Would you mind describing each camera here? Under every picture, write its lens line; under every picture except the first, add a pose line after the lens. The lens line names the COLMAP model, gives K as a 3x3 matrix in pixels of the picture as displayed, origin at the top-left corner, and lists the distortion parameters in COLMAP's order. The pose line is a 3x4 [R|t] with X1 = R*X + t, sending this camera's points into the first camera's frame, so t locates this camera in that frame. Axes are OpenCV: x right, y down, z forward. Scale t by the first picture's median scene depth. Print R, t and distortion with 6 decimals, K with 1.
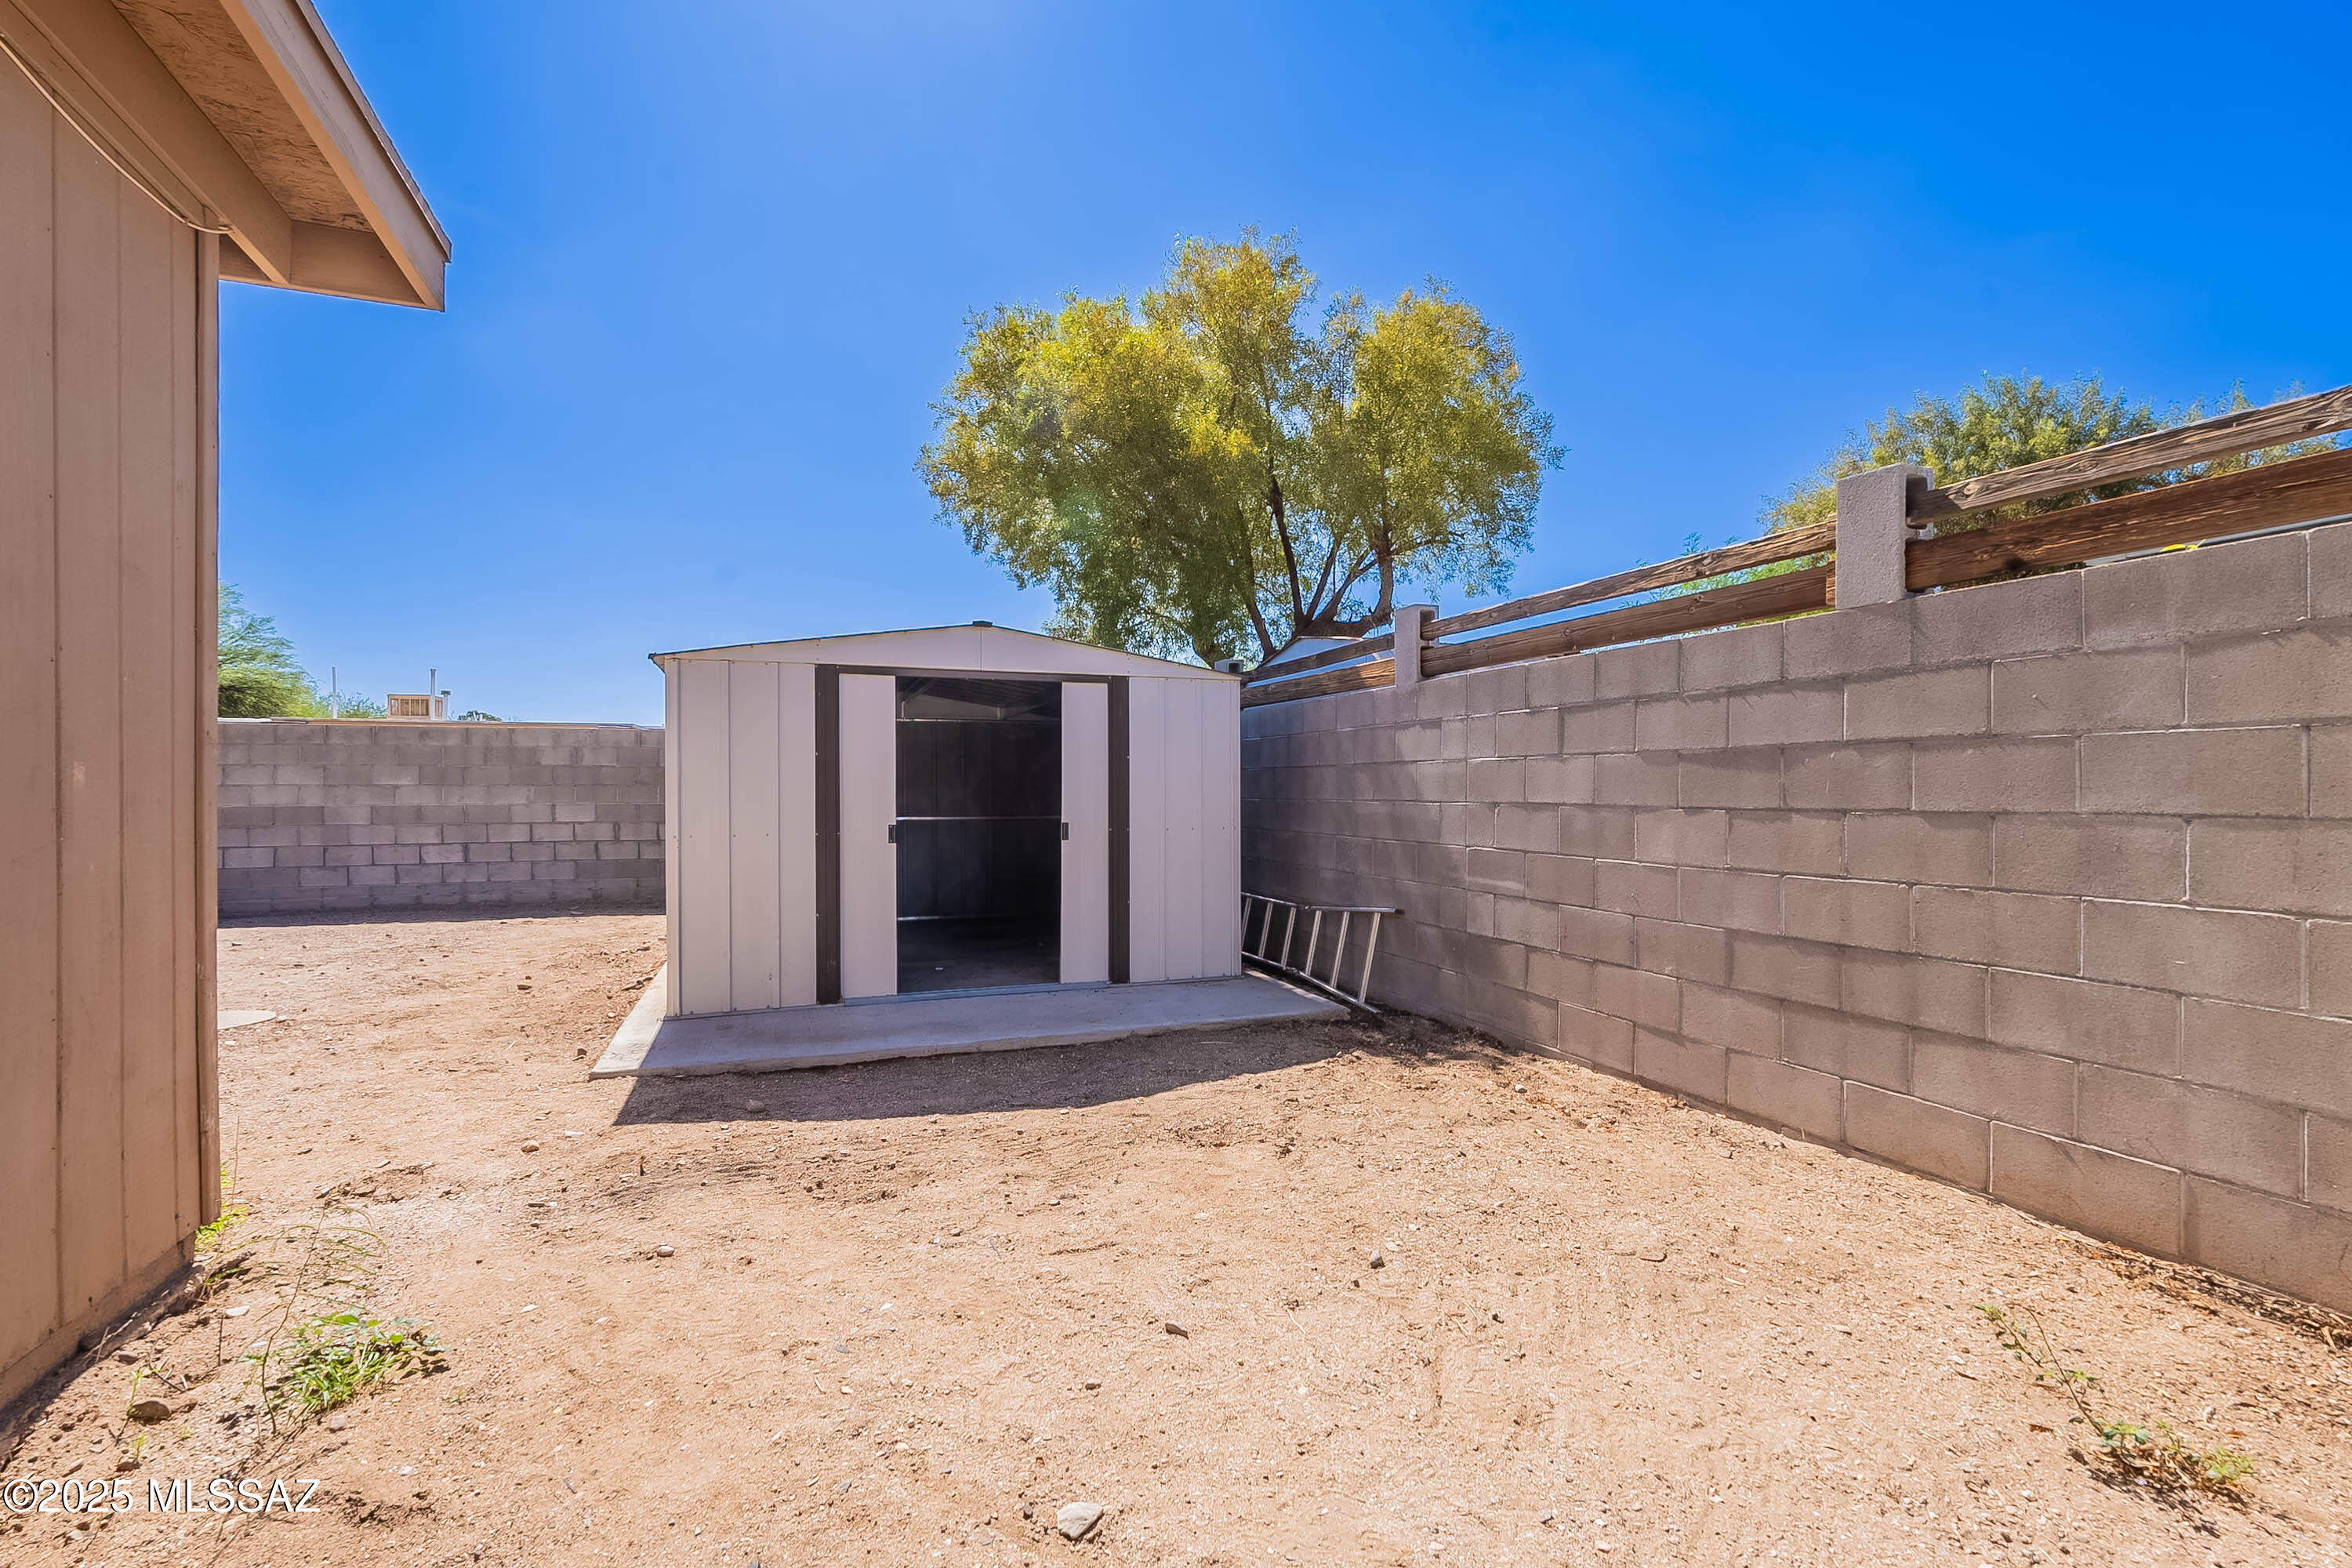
lens RADIAL K [[1034.9, 0, 1176.0], [0, 1034.9, 784.0], [0, 0, 1]] dist [-0.000889, -0.000200]
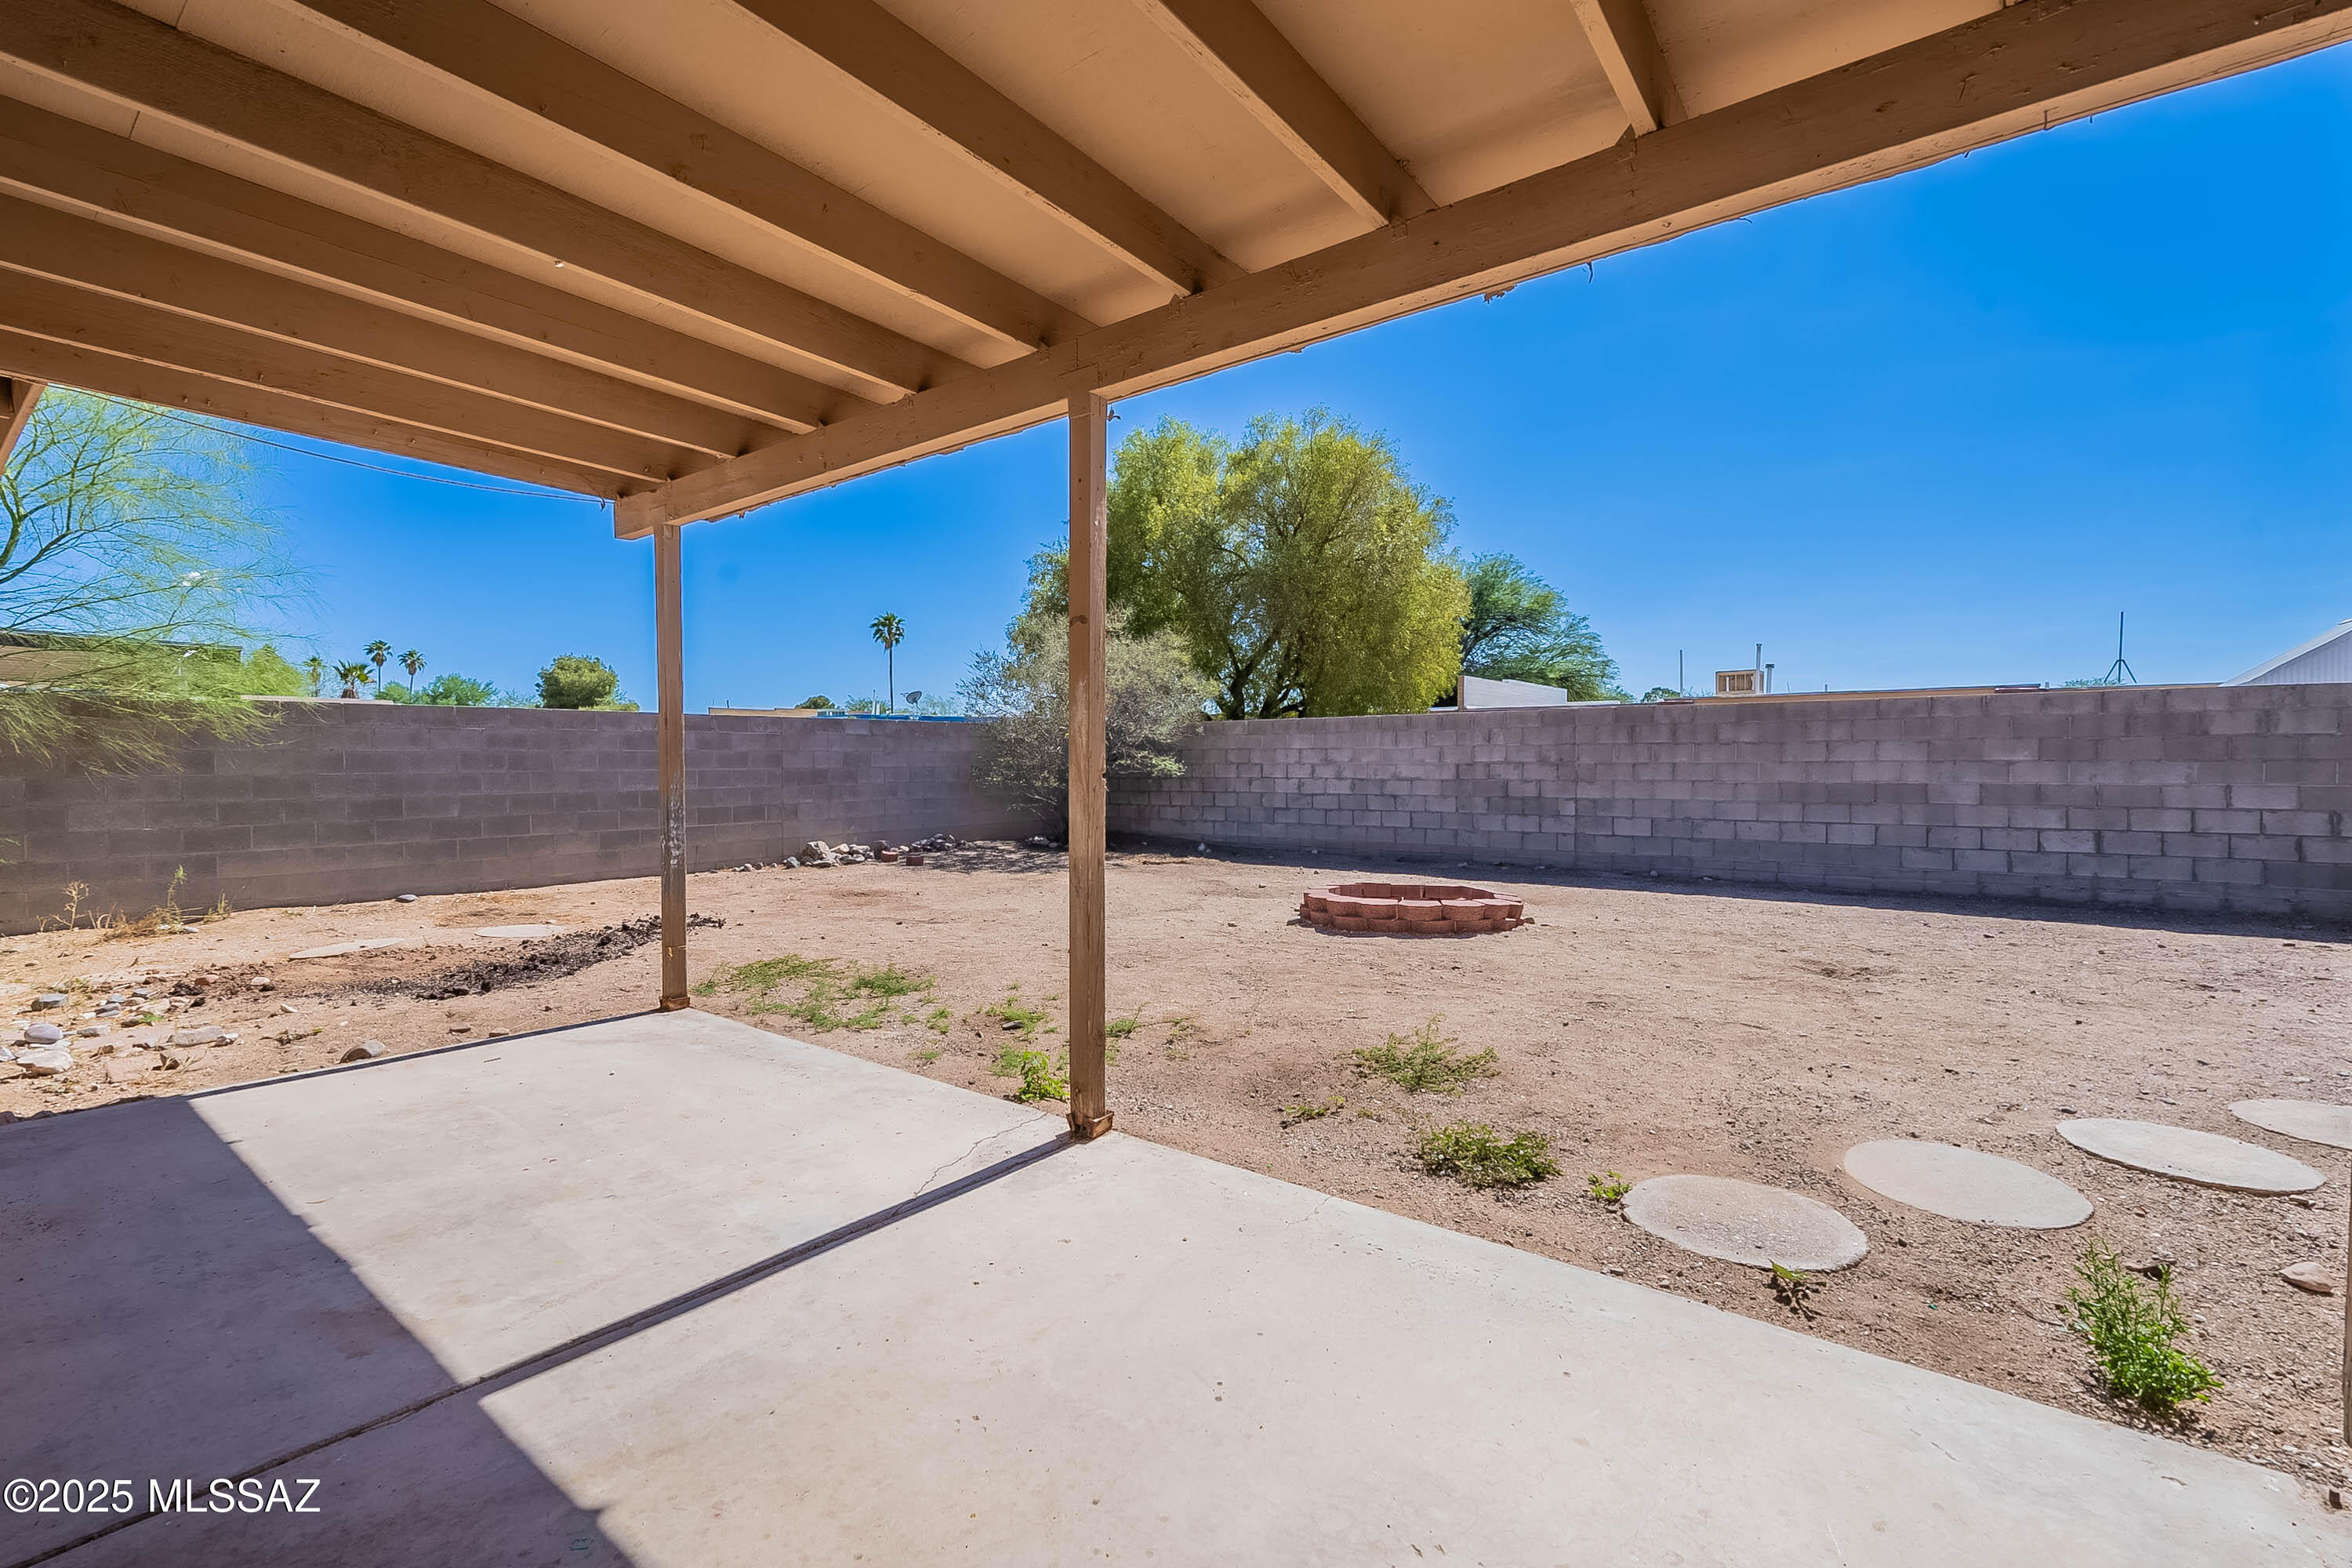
lens RADIAL K [[1027.5, 0, 1177.4], [0, 1027.5, 787.6], [0, 0, 1]] dist [-0.001318, -0.000369]
pose [[0.526119, 0.021677, -0.850134, -0.383325], [0.007047, 0.999530, 0.029847, -0.007408], [0.850382, -0.021694, 0.525719, -0.069045]]
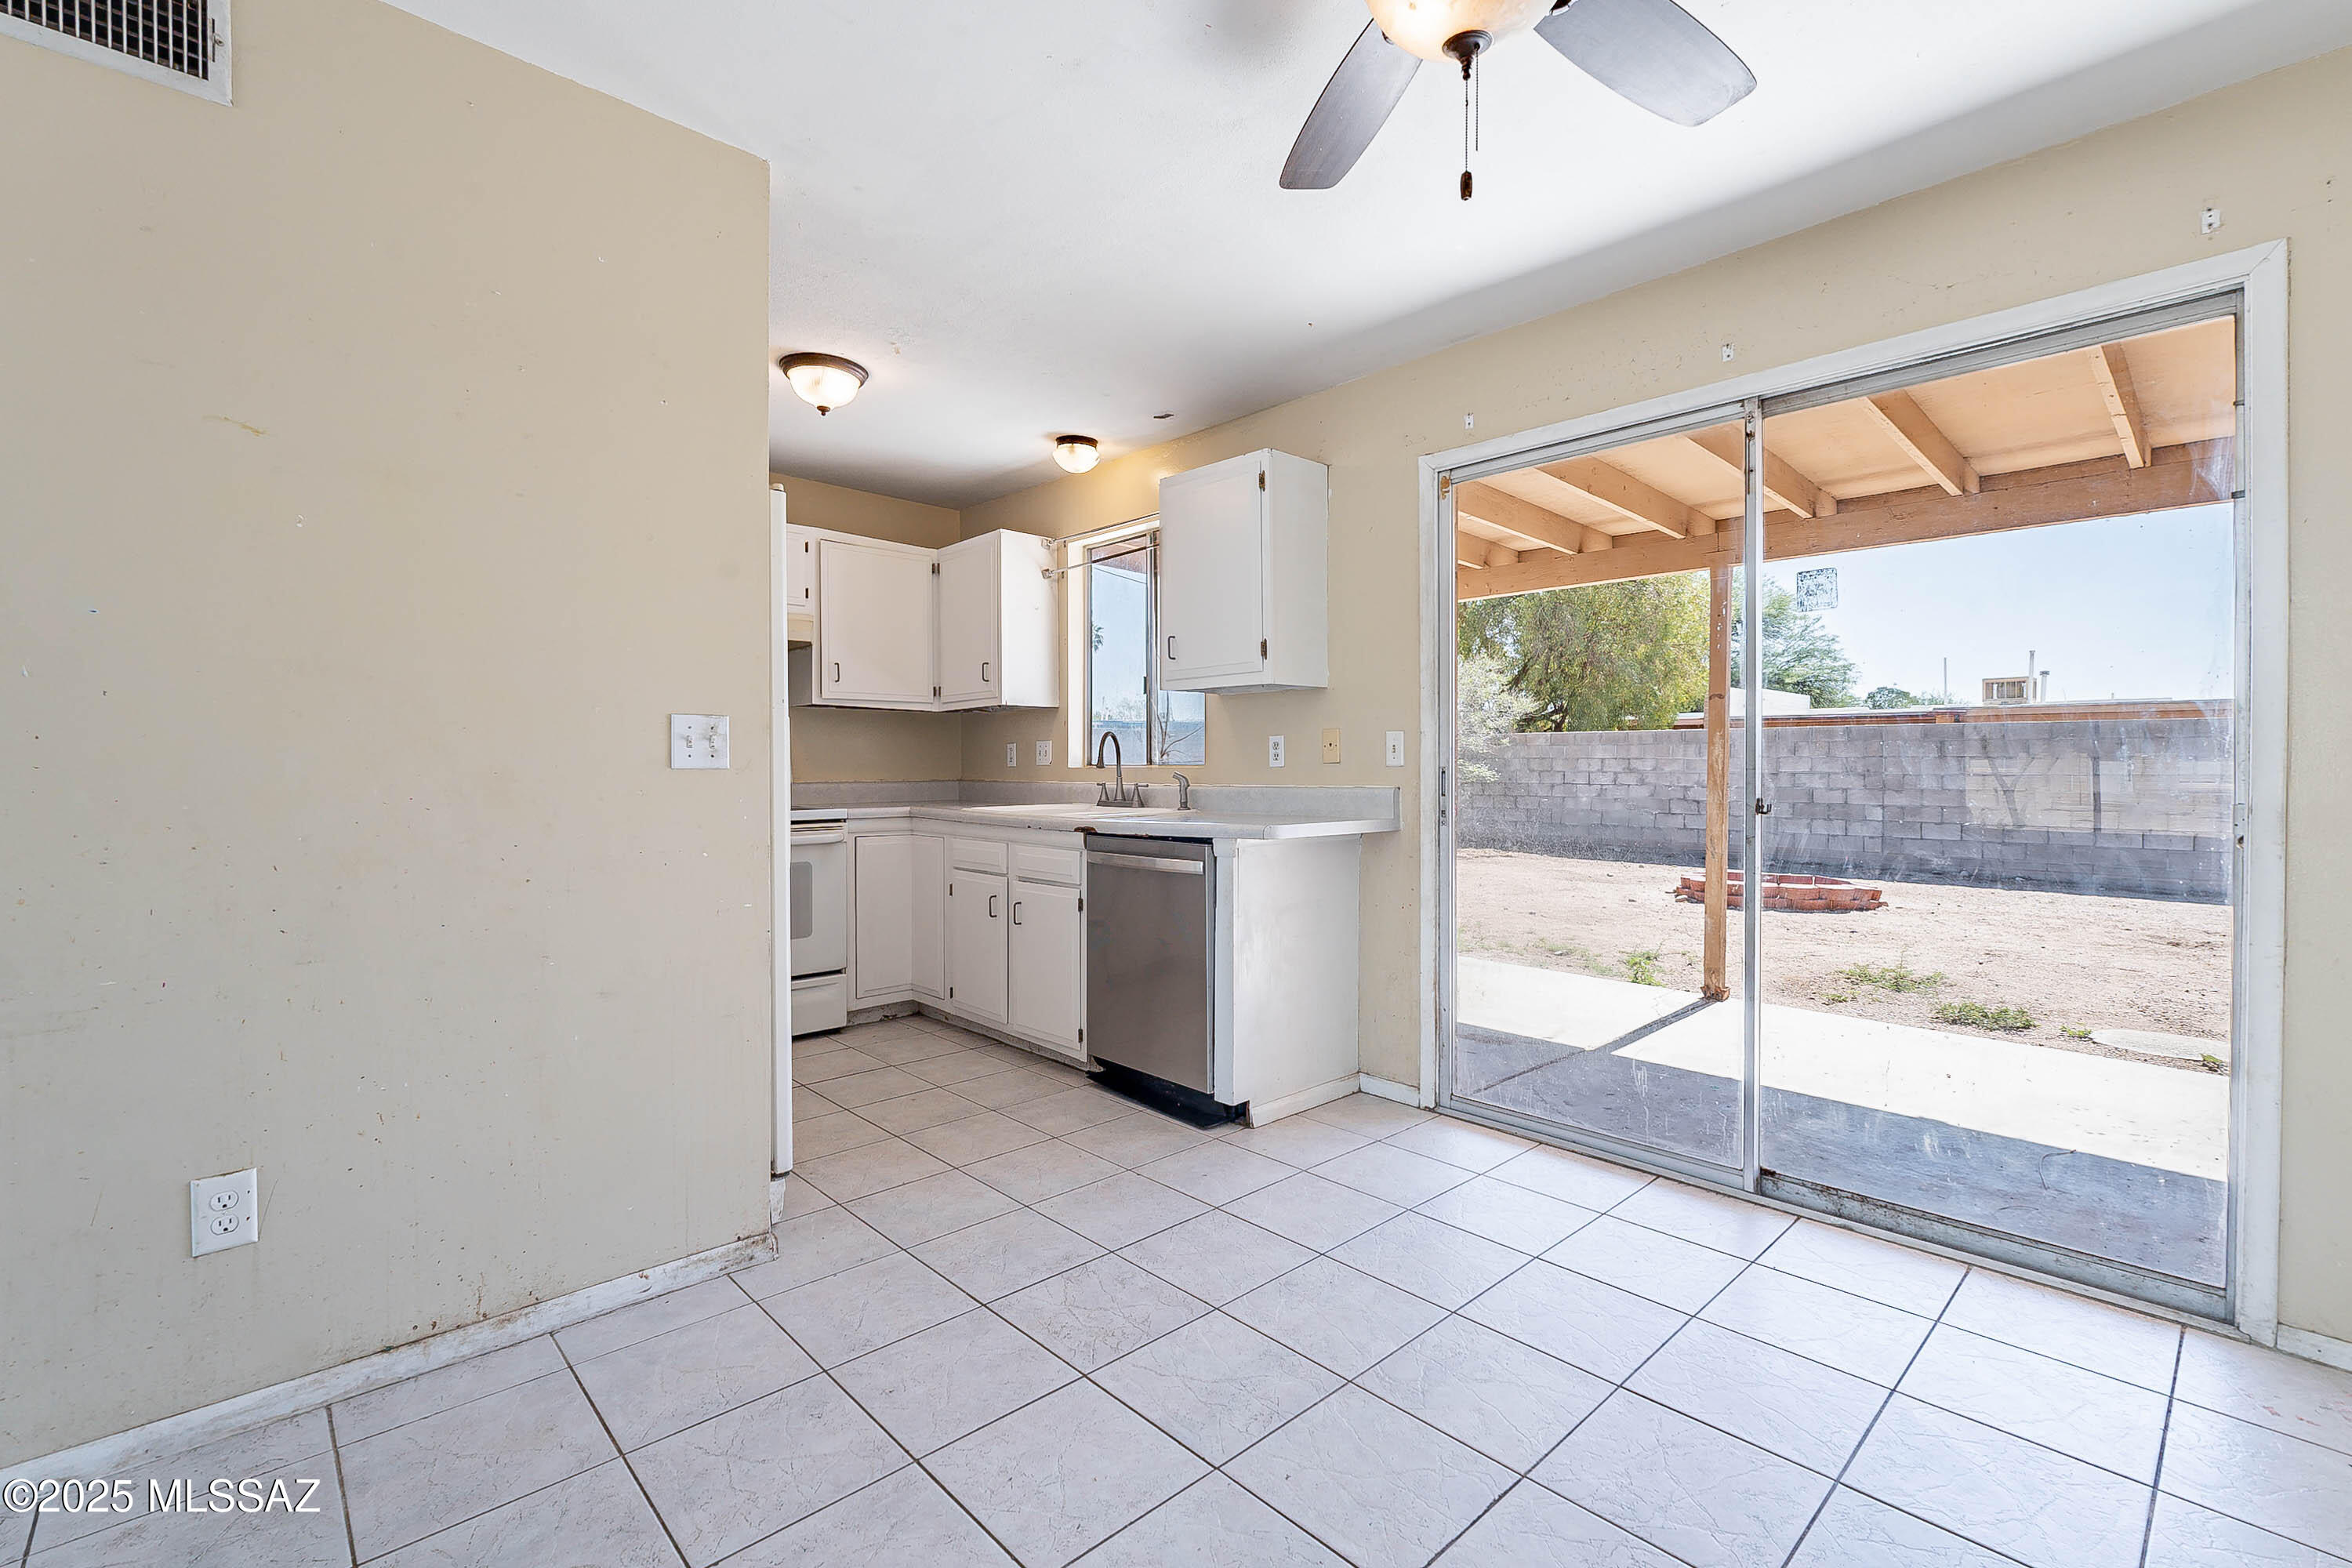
lens RADIAL K [[1027.3, 0, 1176.6], [0, 1027.3, 776.0], [0, 0, 1]] dist [-0.003773, -0.000196]
pose [[0.382286, 0.014419, -0.923932, -0.283330], [0.001378, 0.999868, 0.016174, -0.016026], [0.924043, -0.007456, 0.382216, -0.379297]]
